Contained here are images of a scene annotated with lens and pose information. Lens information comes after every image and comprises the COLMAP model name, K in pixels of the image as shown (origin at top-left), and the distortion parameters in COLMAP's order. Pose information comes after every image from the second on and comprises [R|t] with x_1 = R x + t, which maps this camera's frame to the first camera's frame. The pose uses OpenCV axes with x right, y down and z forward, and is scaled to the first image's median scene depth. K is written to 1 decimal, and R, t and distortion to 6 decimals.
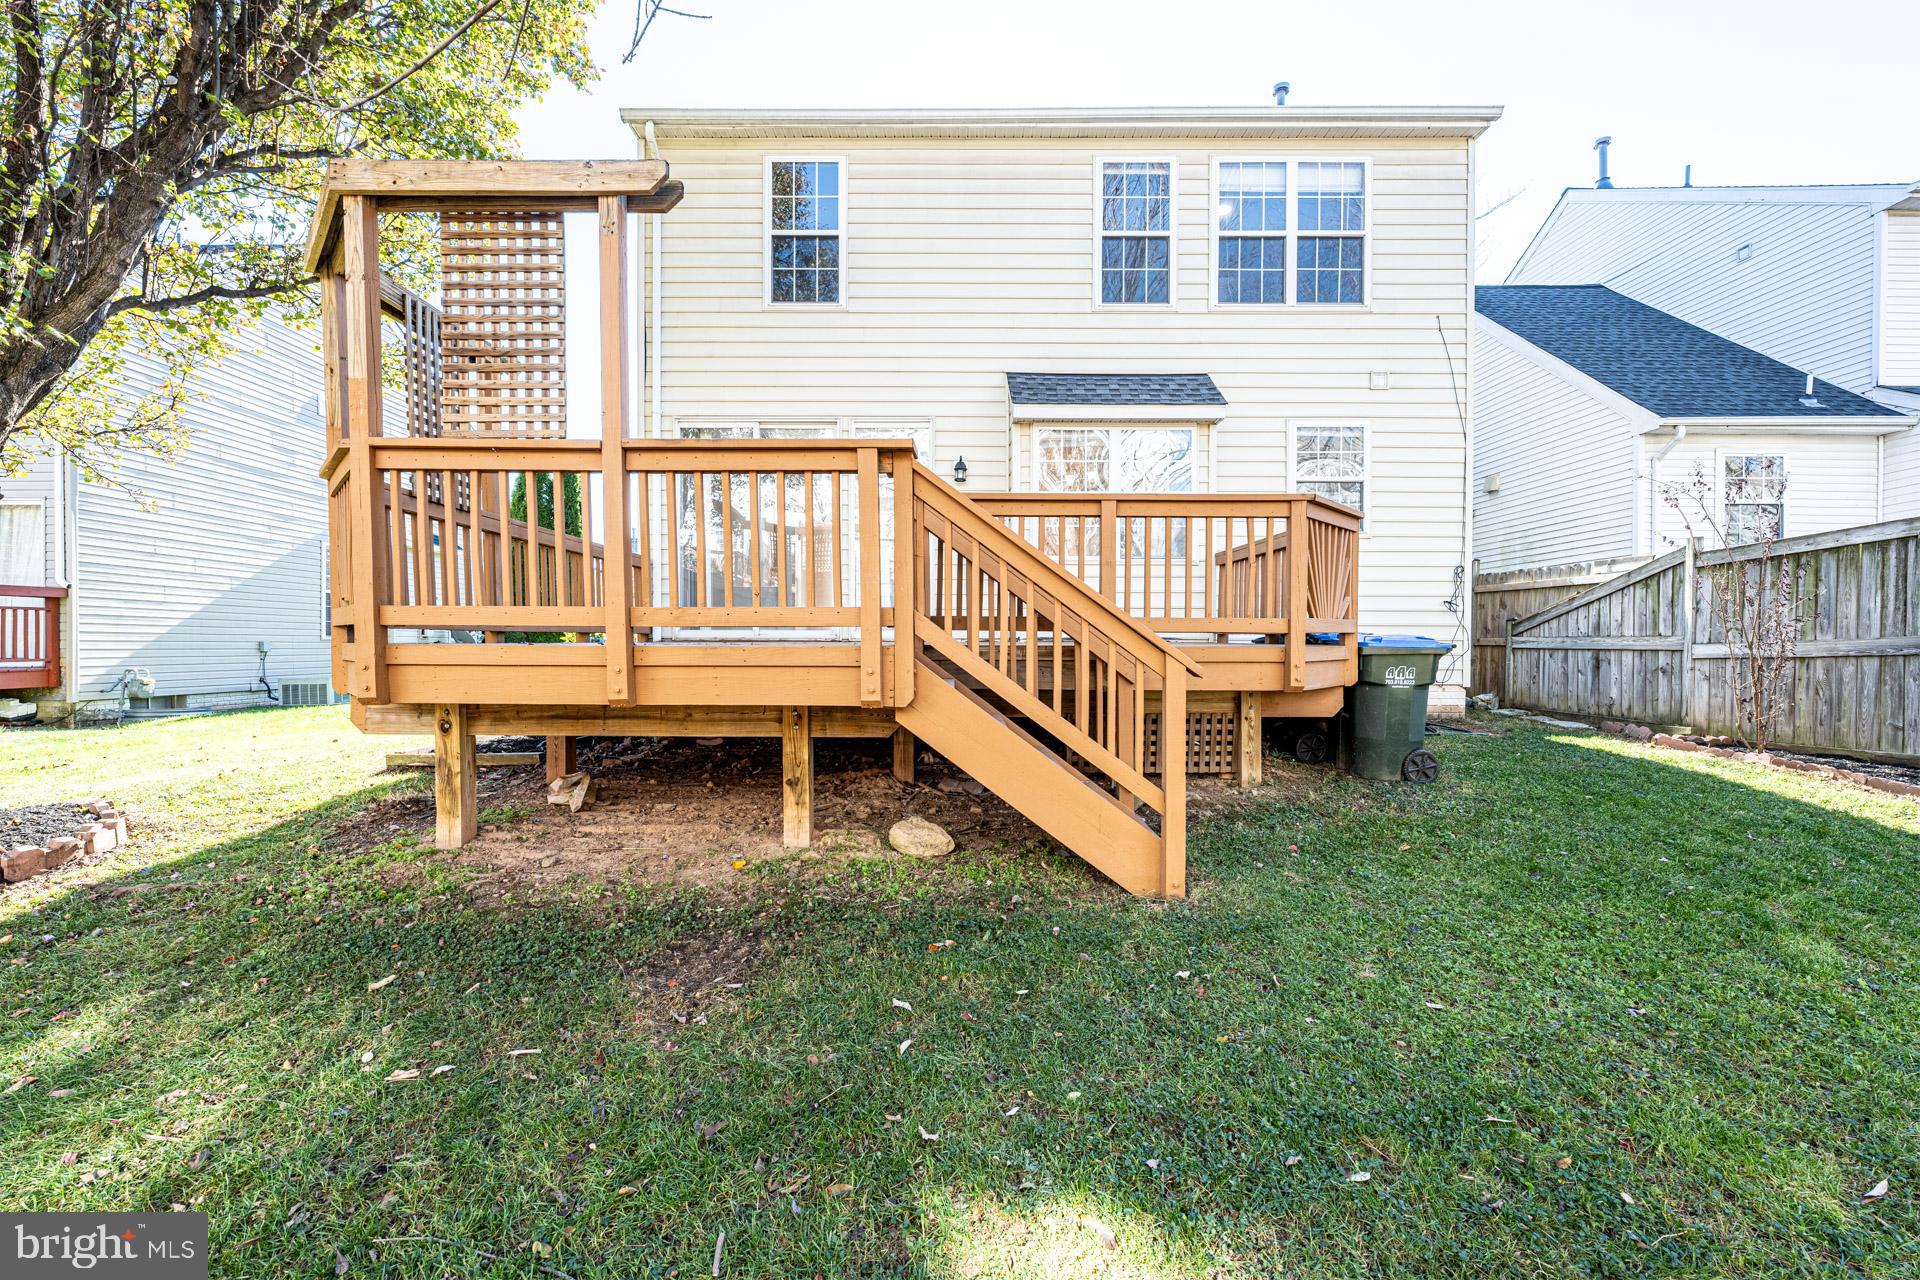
lens RADIAL K [[767.6, 0, 954.3], [0, 767.6, 645.0], [0, 0, 1]] dist [-0.002222, 0.000388]
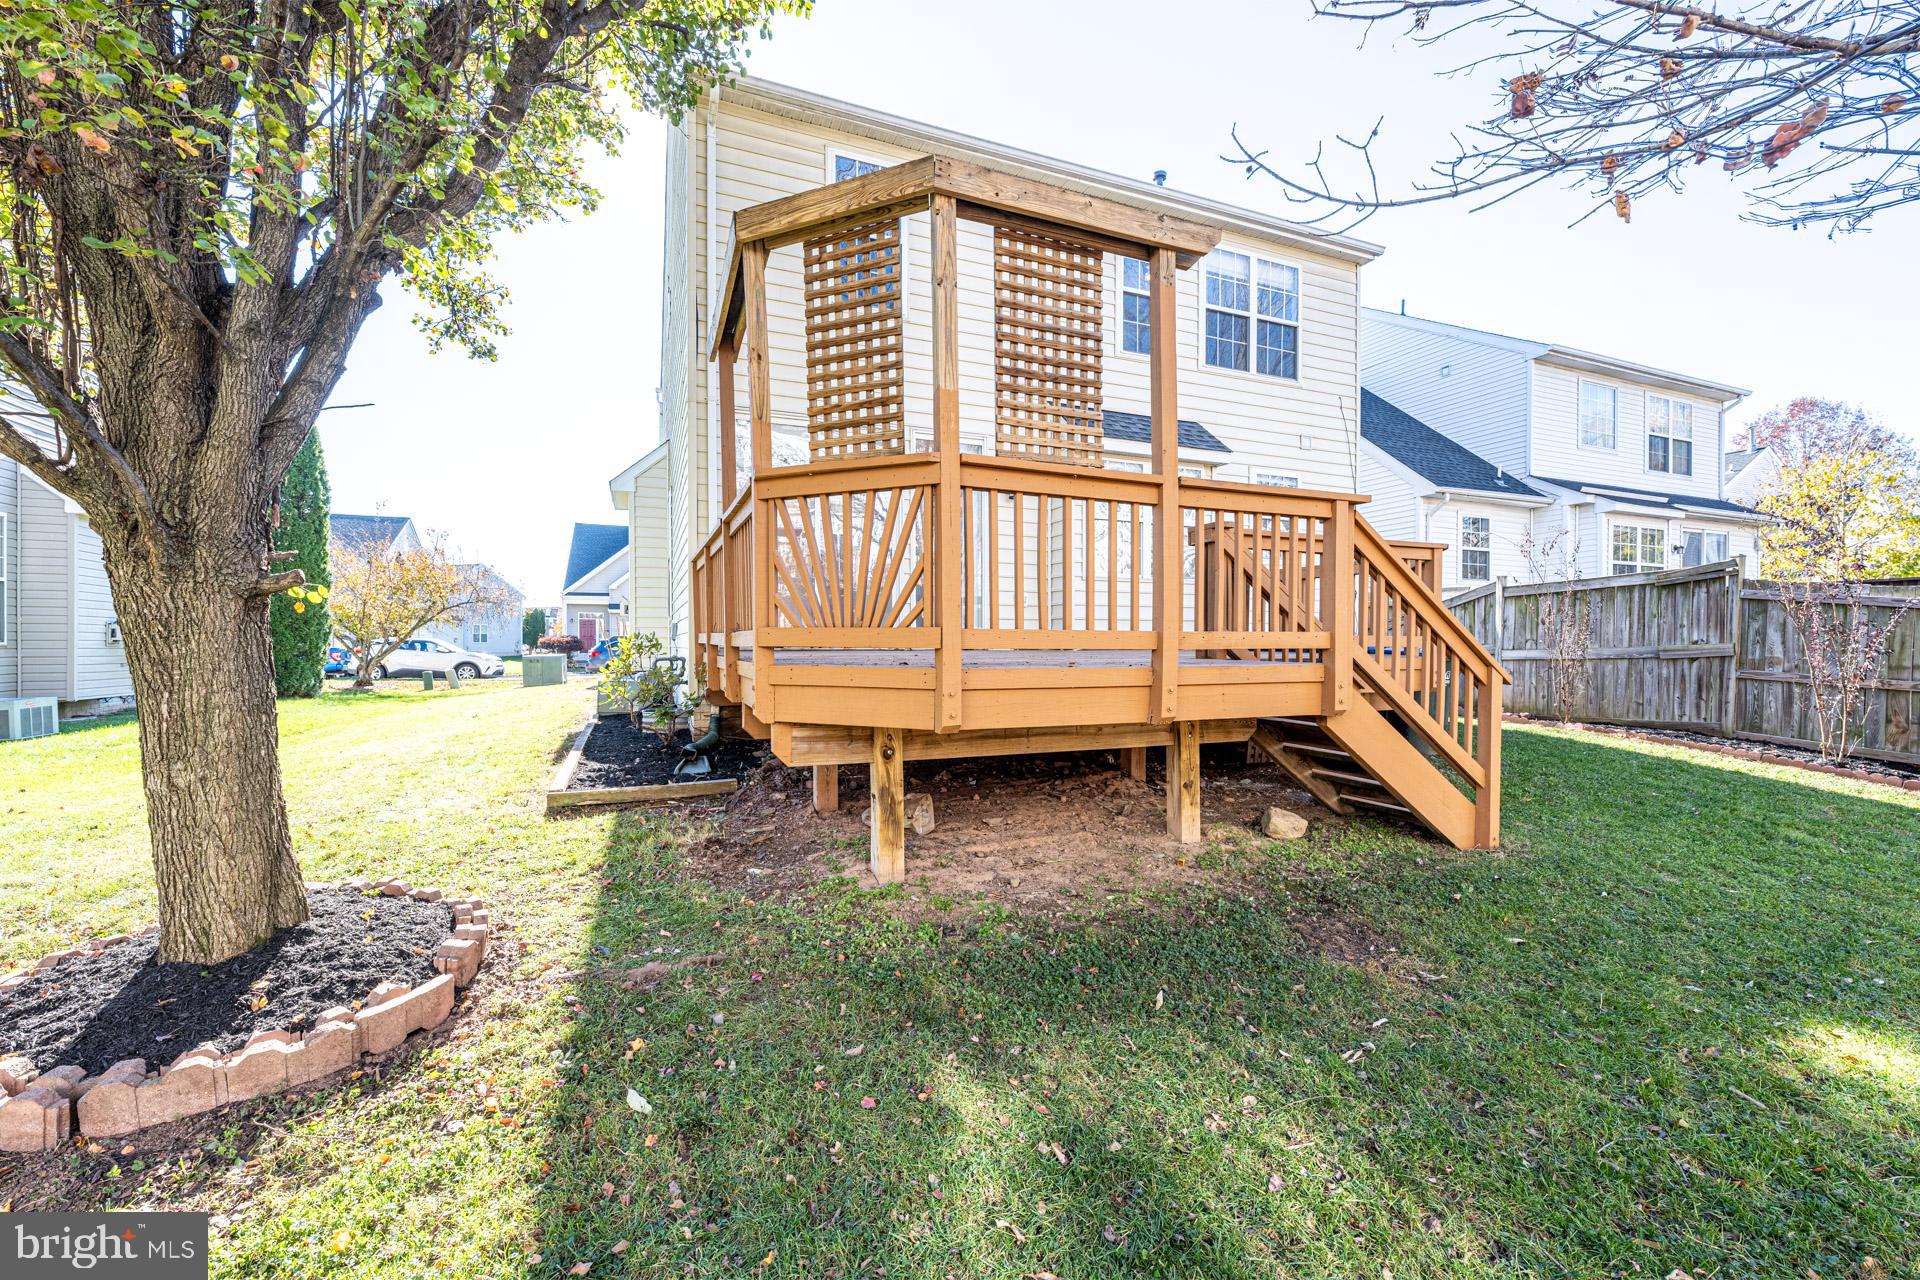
lens RADIAL K [[767.6, 0, 965.3], [0, 767.6, 646.3], [0, 0, 1]] dist [-0.002222, 0.000388]
pose [[0.923148, -0.003932, 0.384425, -0.735427], [0.003492, 0.999992, 0.001843, -0.020530], [-0.384429, -0.000359, 0.923154, 0.074611]]
